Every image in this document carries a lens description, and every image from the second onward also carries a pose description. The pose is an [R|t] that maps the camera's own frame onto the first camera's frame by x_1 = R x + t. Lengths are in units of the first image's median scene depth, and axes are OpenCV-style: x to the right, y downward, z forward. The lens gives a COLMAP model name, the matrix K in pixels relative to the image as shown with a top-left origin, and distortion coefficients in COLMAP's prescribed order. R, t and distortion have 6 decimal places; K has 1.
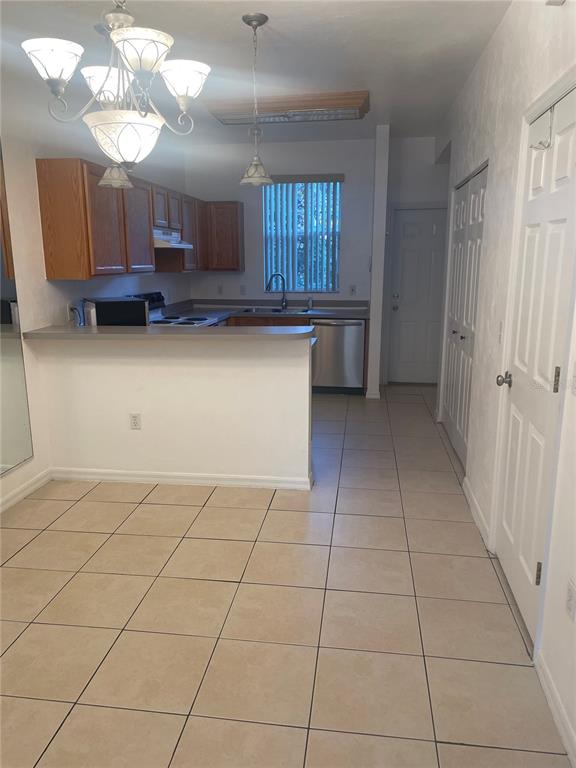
lens RADIAL K [[577.3, 0, 287.2], [0, 577.3, 385.4], [0, 0, 1]] dist [0.002007, -0.028555]
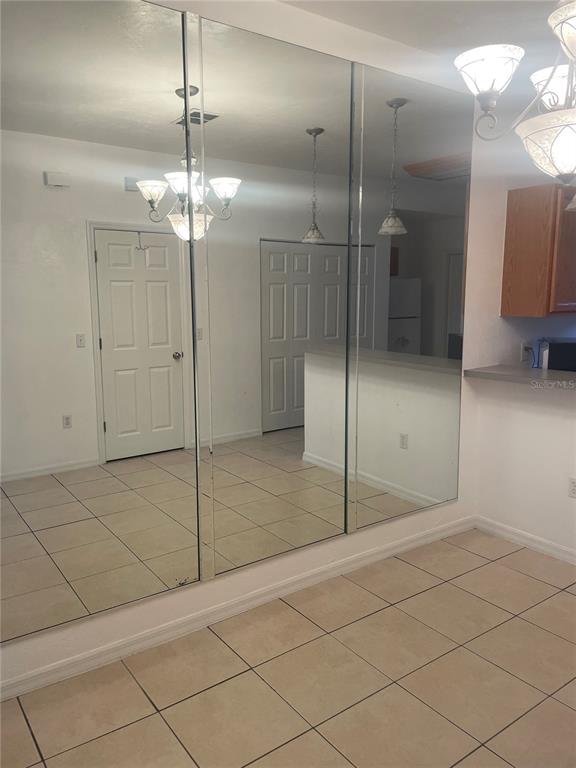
lens RADIAL K [[577.3, 0, 285.1], [0, 577.3, 377.4], [0, 0, 1]] dist [0.002007, -0.028555]
pose [[0.680630, 0.102471, -0.725426, 0.038838], [-0.155427, 0.987827, -0.006292, -0.025768], [0.715951, 0.117033, 0.688272, 0.120379]]
